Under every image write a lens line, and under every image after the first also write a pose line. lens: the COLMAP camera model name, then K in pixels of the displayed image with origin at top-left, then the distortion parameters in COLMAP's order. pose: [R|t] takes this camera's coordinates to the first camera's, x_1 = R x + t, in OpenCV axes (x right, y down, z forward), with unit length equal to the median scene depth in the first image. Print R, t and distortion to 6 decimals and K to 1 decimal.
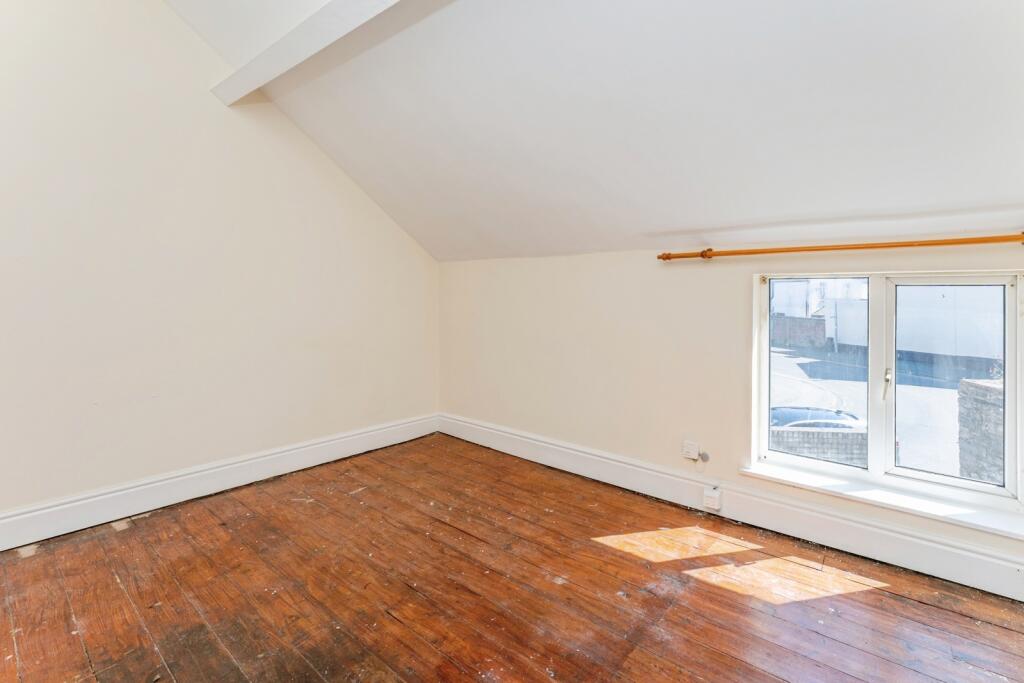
lens RADIAL K [[401.9, 0, 512.7], [0, 401.9, 292.3], [0, 0, 1]] dist [0.001390, 0.000082]
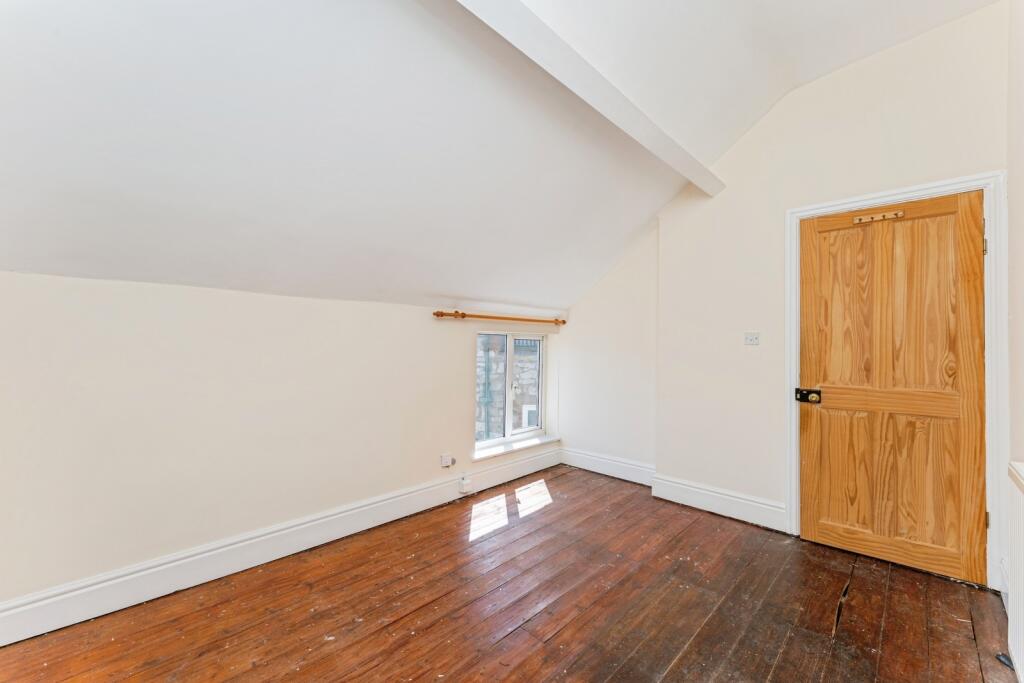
lens RADIAL K [[413.6, 0, 512.0], [0, 413.6, 341.5], [0, 0, 1]] dist [0.000498, -0.000085]
pose [[0.148858, 0.003467, 0.988852, -0.914676], [-0.011837, 0.999928, -0.001724, -0.002430], [-0.988788, -0.011448, 0.148889, 0.602397]]
